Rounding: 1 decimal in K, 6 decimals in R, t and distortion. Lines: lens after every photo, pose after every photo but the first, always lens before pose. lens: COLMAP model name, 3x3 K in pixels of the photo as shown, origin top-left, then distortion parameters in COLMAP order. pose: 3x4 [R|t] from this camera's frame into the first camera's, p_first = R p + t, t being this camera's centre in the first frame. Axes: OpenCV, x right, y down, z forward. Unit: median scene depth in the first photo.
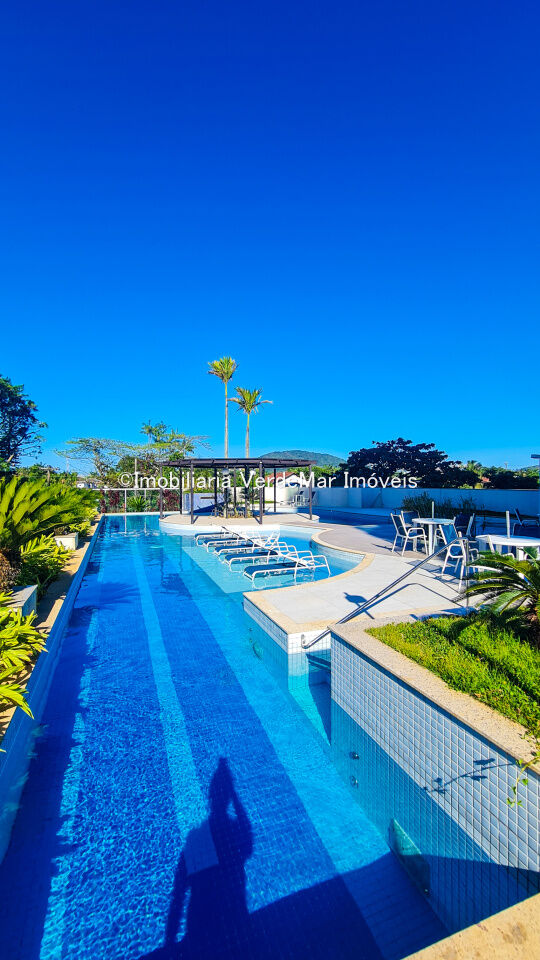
lens RADIAL K [[372.6, 0, 270.0], [0, 372.6, 480.0], [0, 0, 1]] dist [0.001299, 0.000084]
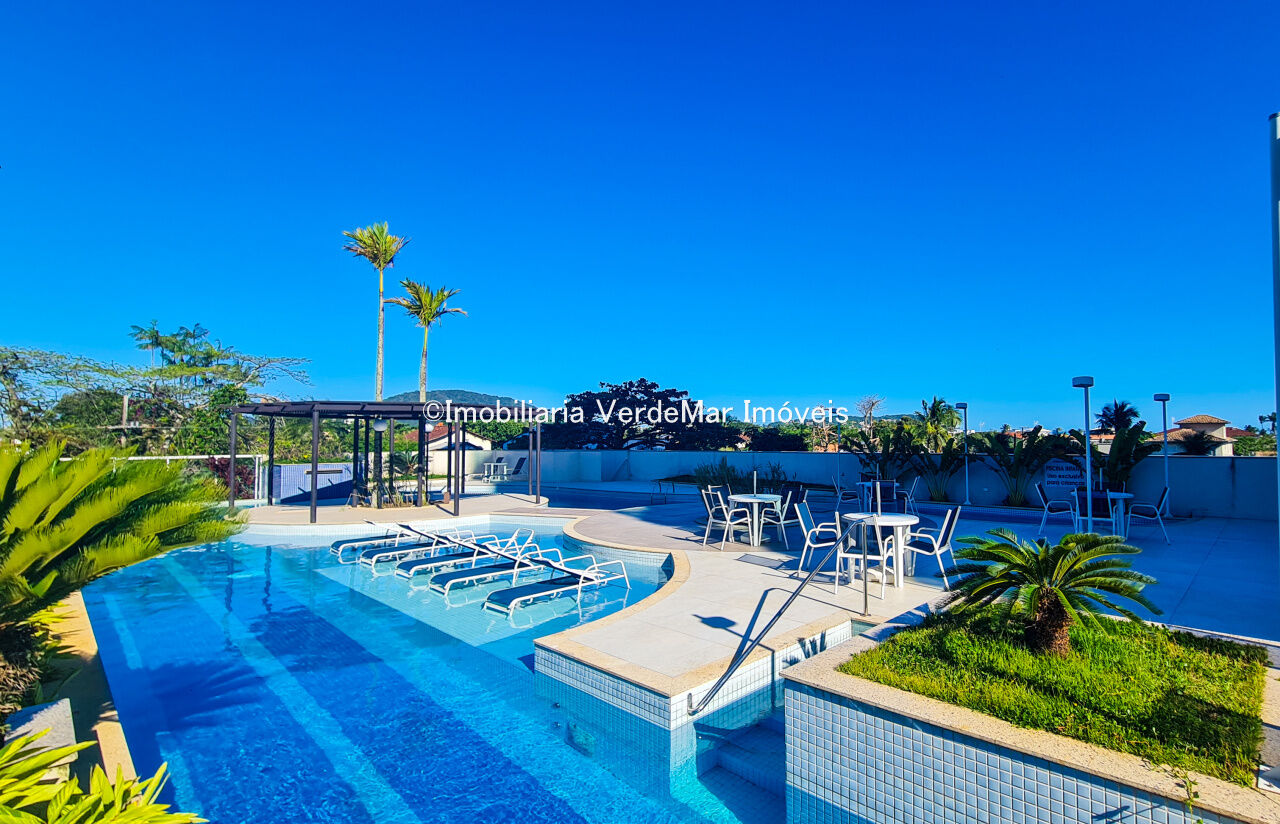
lens RADIAL K [[563.5, 0, 640.0], [0, 563.5, 412.0], [0, 0, 1]] dist [-0.000079, -0.000365]
pose [[0.896385, 0.019389, 0.442853, -0.260349], [-0.000063, 0.999049, -0.043612, -0.010035], [-0.443277, 0.039065, 0.895533, 0.107114]]
